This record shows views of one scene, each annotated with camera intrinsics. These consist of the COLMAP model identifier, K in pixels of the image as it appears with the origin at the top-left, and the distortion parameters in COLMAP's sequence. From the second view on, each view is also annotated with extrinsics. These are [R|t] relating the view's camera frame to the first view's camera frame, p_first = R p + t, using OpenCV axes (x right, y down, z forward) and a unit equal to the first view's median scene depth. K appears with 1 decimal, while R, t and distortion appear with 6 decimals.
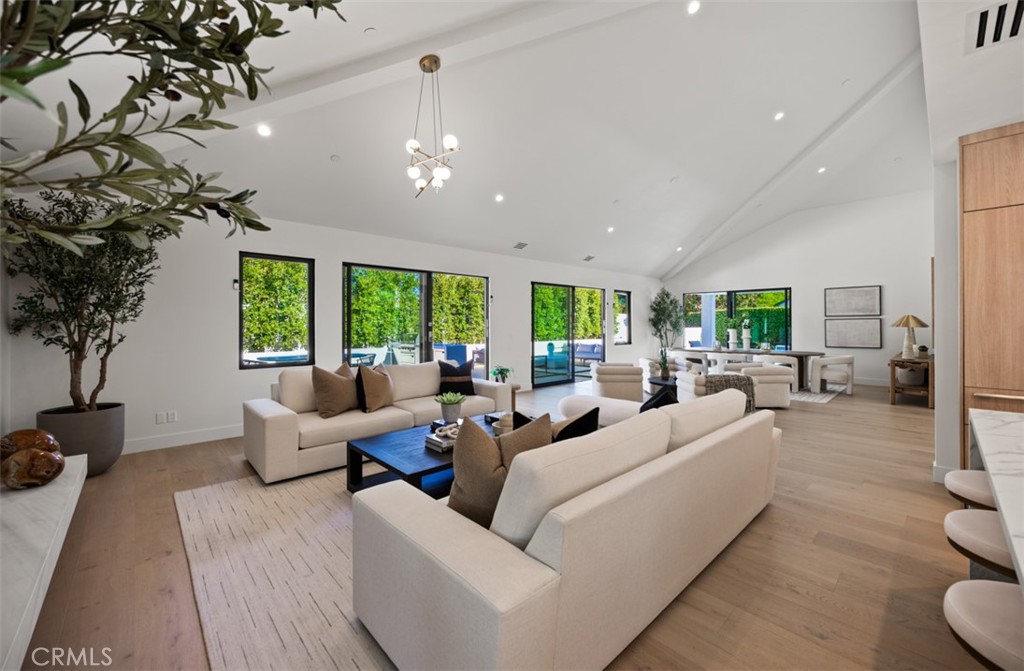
lens RADIAL K [[401.3, 0, 512.7], [0, 401.3, 320.8], [0, 0, 1]] dist [-0.000526, -0.000115]
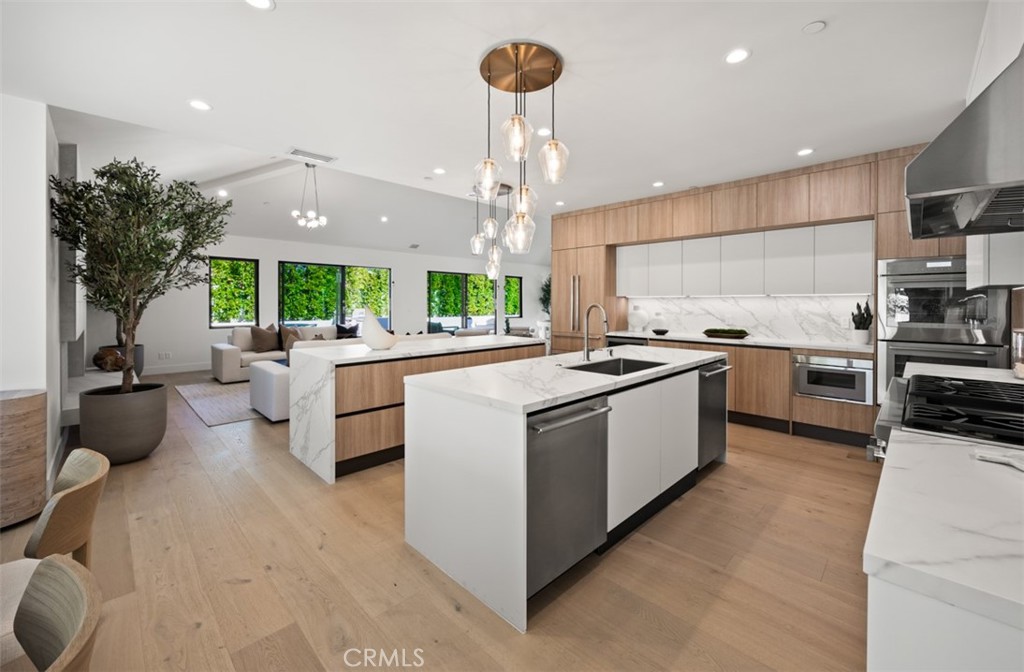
lens RADIAL K [[397.2, 0, 509.2], [0, 397.2, 304.3], [0, 0, 1]] dist [-0.000355, -0.000037]
pose [[0.999027, 0.003563, 0.043958, 0.224345], [-0.004204, 0.999886, 0.014494, -0.003598], [-0.043901, -0.014665, 0.998928, -0.320480]]
